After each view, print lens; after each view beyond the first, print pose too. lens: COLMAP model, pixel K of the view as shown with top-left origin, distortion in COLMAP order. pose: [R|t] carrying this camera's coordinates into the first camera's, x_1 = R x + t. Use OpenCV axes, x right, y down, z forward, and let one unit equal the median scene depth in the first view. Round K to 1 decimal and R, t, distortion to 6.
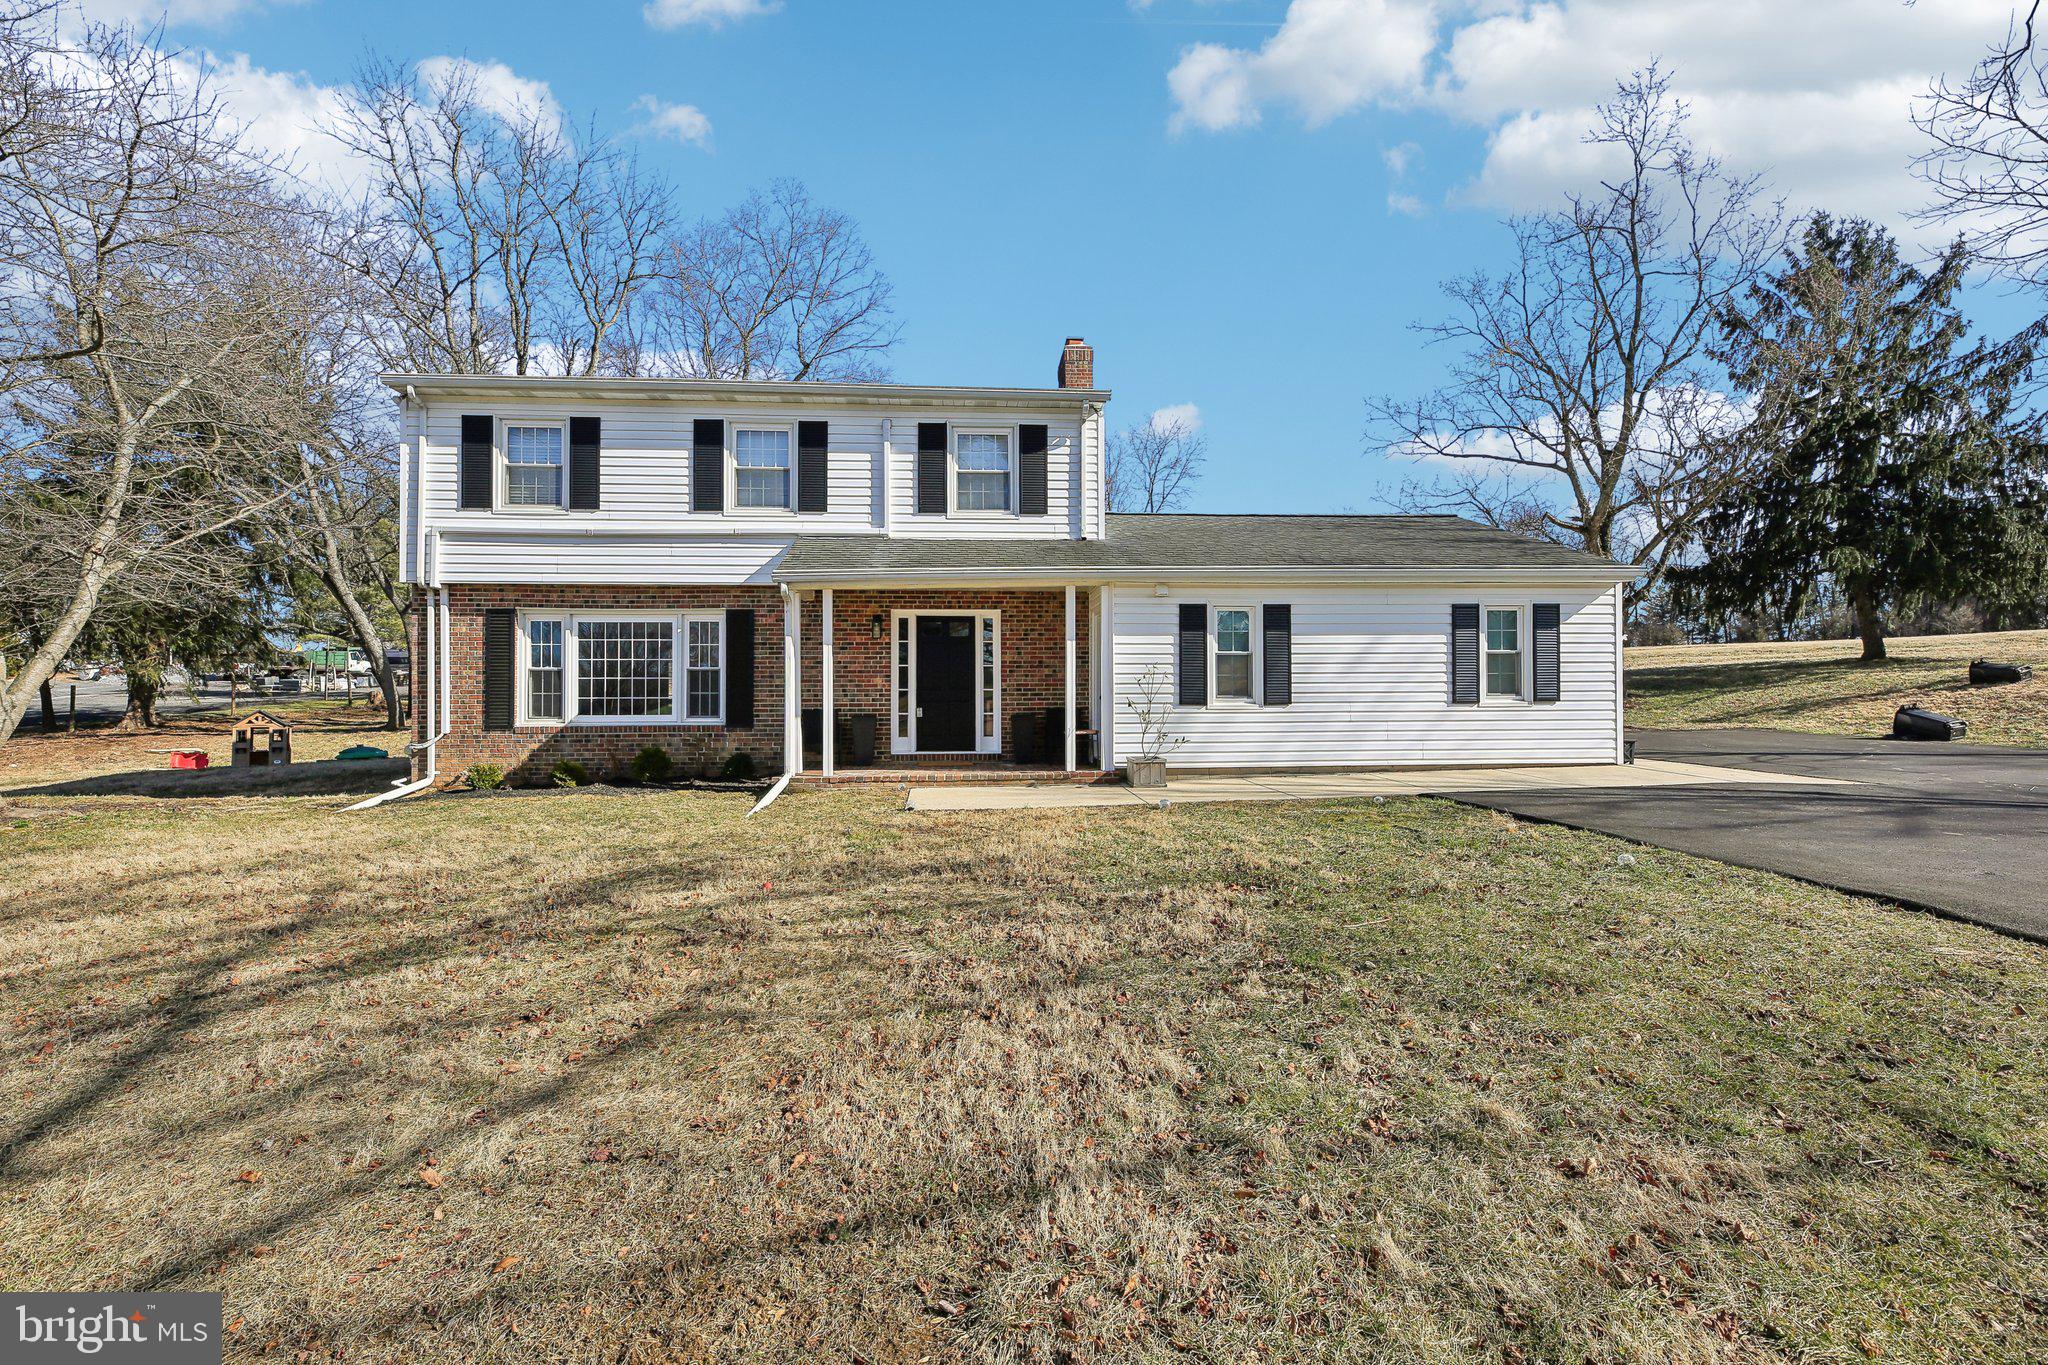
lens RADIAL K [[834.7, 0, 1014.3], [0, 834.7, 680.4], [0, 0, 1]] dist [-0.002092, -0.000767]
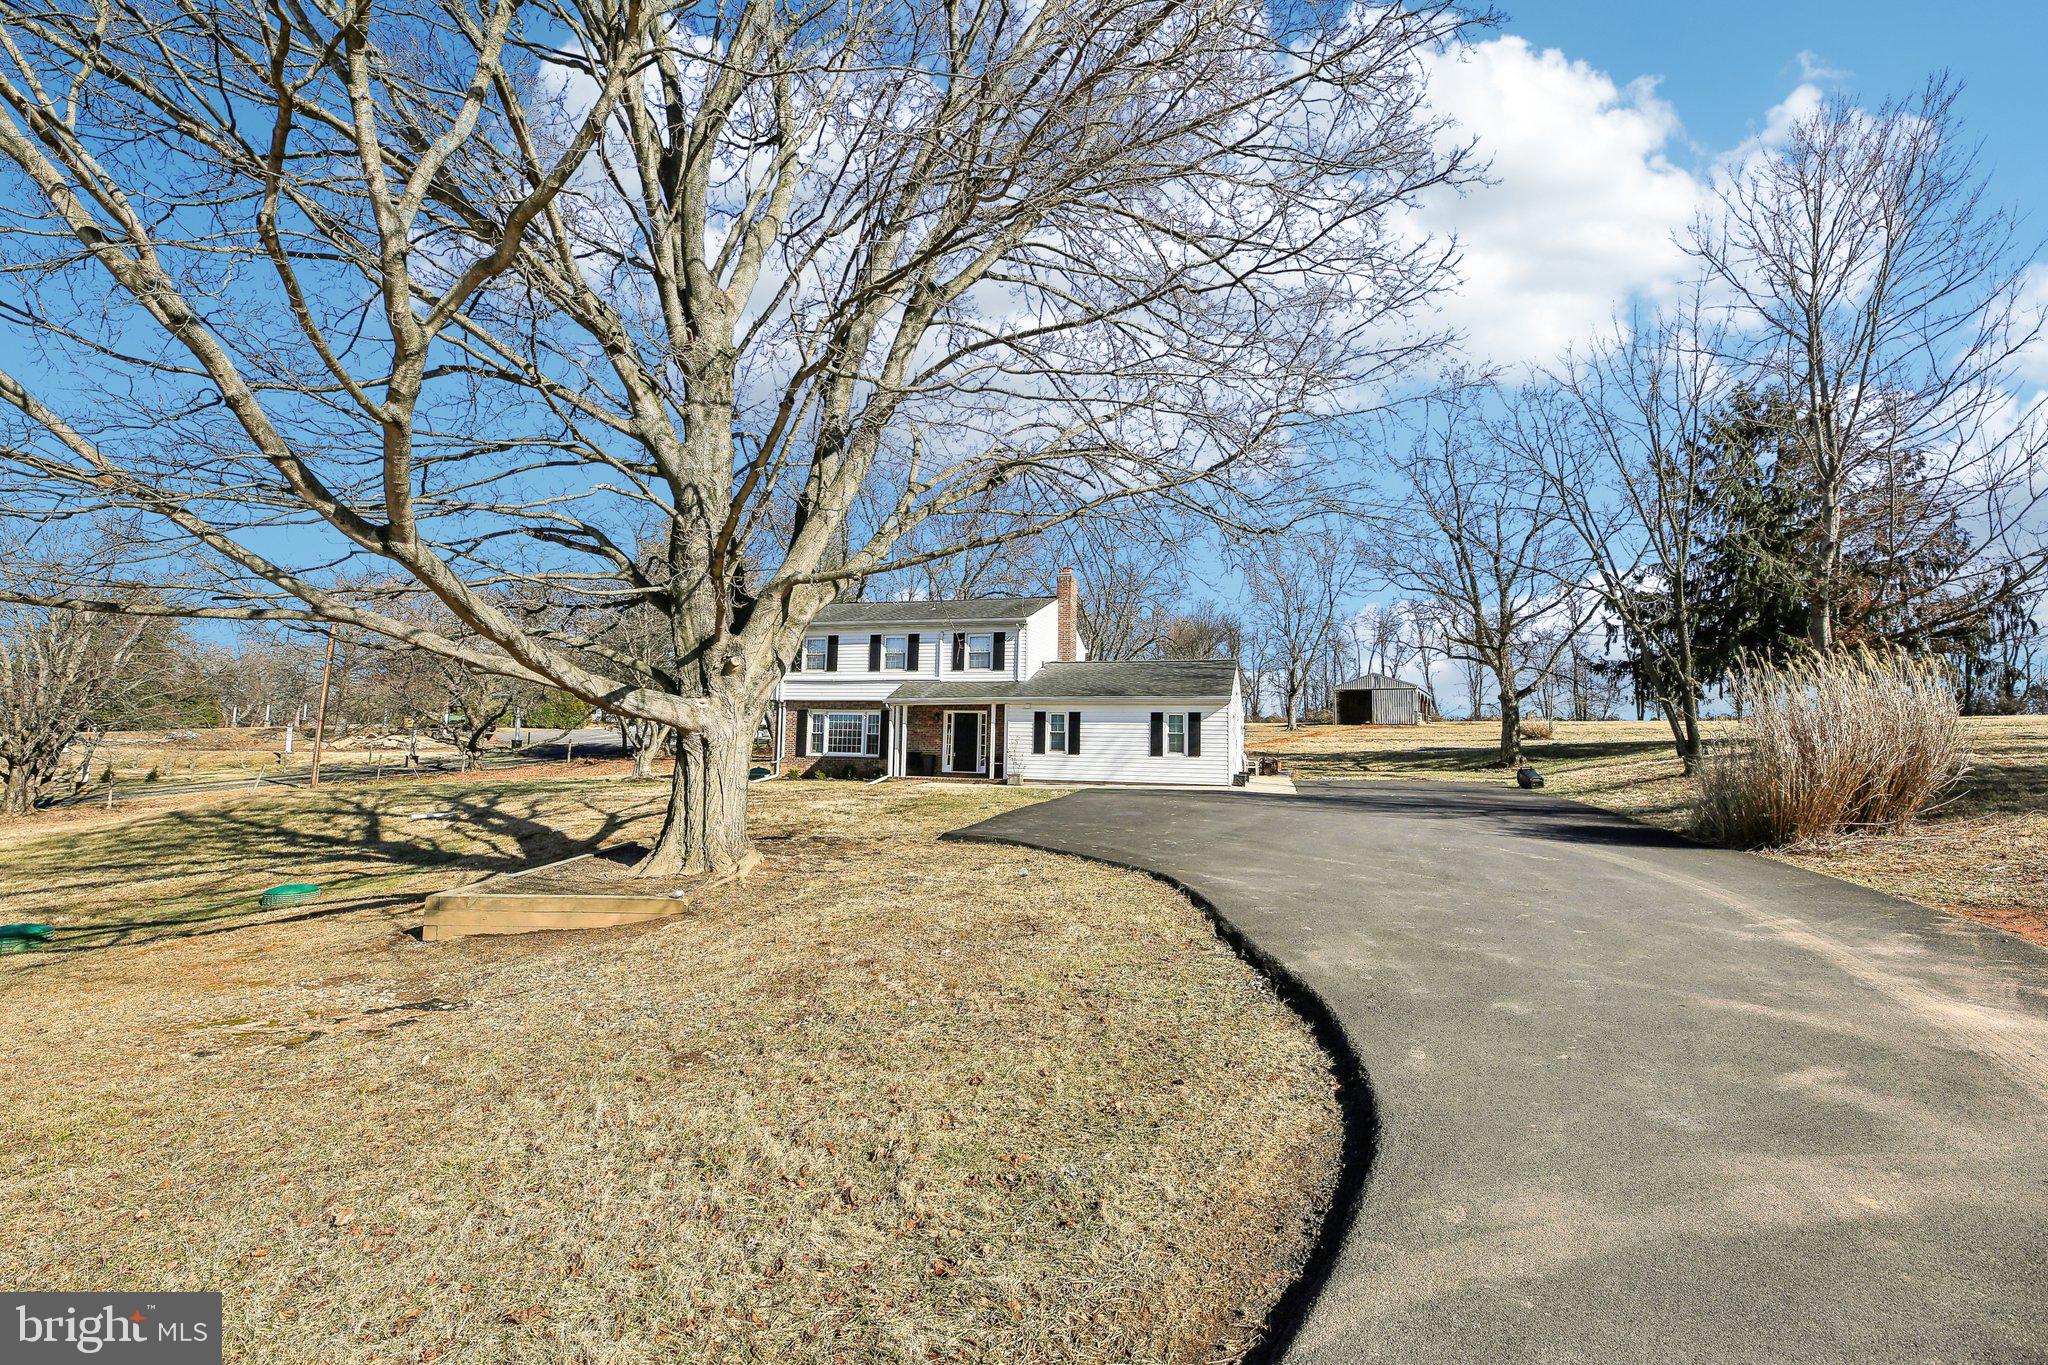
lens RADIAL K [[834.7, 0, 1014.3], [0, 834.7, 680.4], [0, 0, 1]] dist [-0.002092, -0.000767]
pose [[0.934019, -0.004243, -0.357198, 0.915777], [-0.022642, 0.997216, -0.071049, -0.006530], [0.356505, 0.074449, 0.931322, -1.176204]]
